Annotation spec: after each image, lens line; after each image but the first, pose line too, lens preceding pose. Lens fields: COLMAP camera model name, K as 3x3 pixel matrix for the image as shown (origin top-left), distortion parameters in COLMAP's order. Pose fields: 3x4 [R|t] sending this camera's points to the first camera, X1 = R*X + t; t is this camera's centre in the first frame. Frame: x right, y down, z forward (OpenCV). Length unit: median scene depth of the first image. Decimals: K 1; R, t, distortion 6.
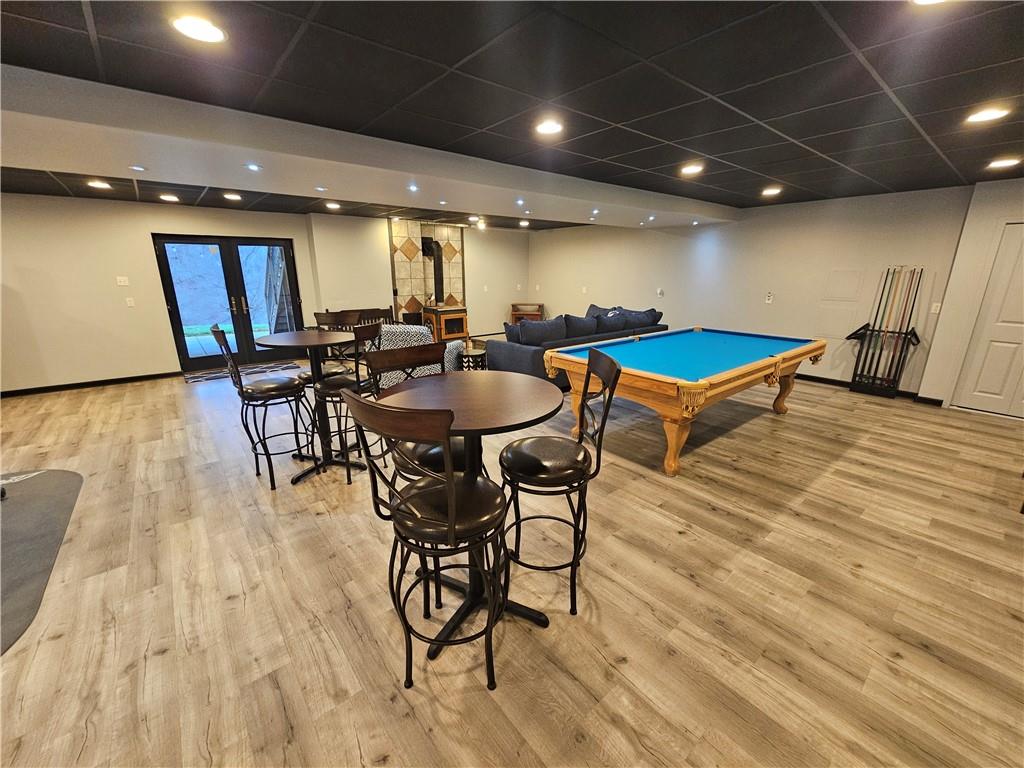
lens RADIAL K [[417.7, 0, 512.8], [0, 417.7, 387.0], [0, 0, 1]] dist [-0.000560, 0.000572]
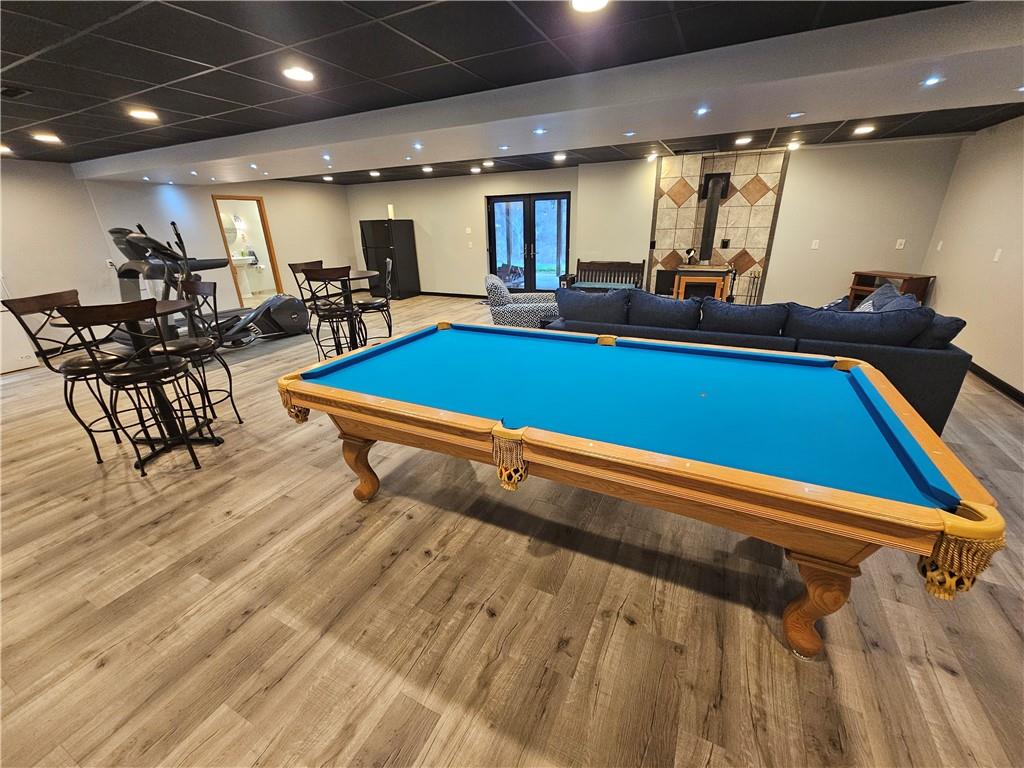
lens RADIAL K [[417.7, 0, 513.1], [0, 417.7, 387.1], [0, 0, 1]] dist [-0.000560, 0.000572]
pose [[0.407247, 0.327570, -0.852553, 0.857977], [-0.224249, 0.940757, 0.254341, -0.193987], [0.885360, 0.087604, 0.456578, 0.686369]]
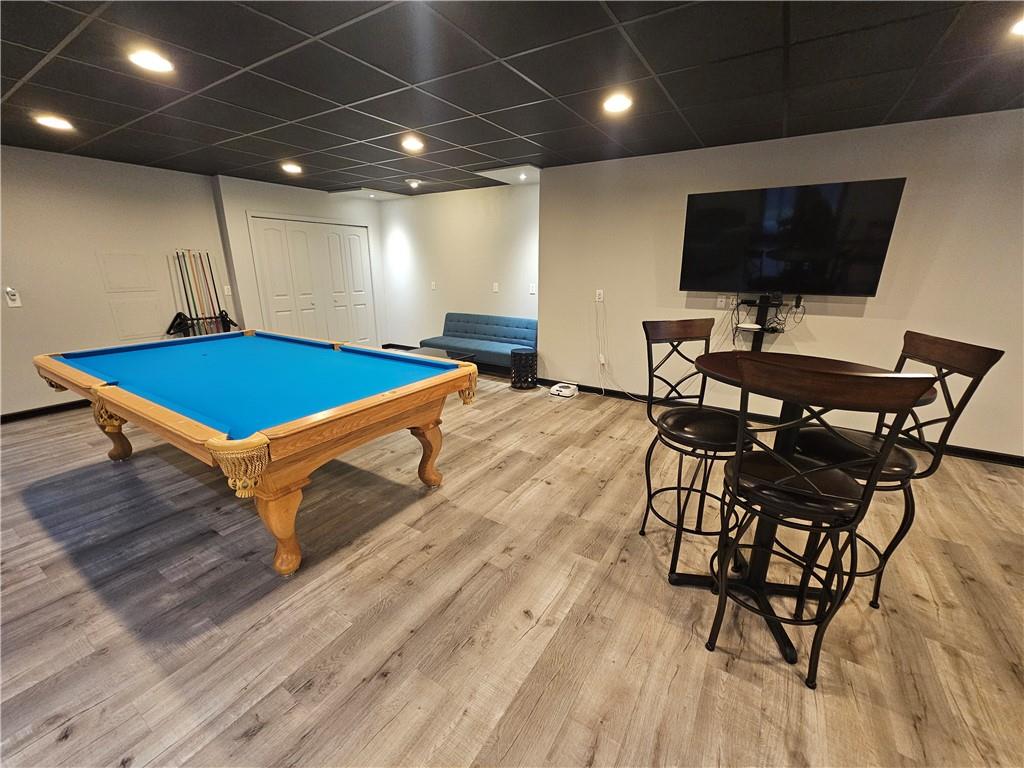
lens RADIAL K [[417.7, 0, 517.2], [0, 417.7, 390.0], [0, 0, 1]] dist [-0.000560, 0.000572]
pose [[-0.314684, -0.274651, 0.908593, -0.318790], [0.256448, 0.897025, 0.359973, -0.183643], [-0.913897, 0.346285, -0.211846, 0.754568]]
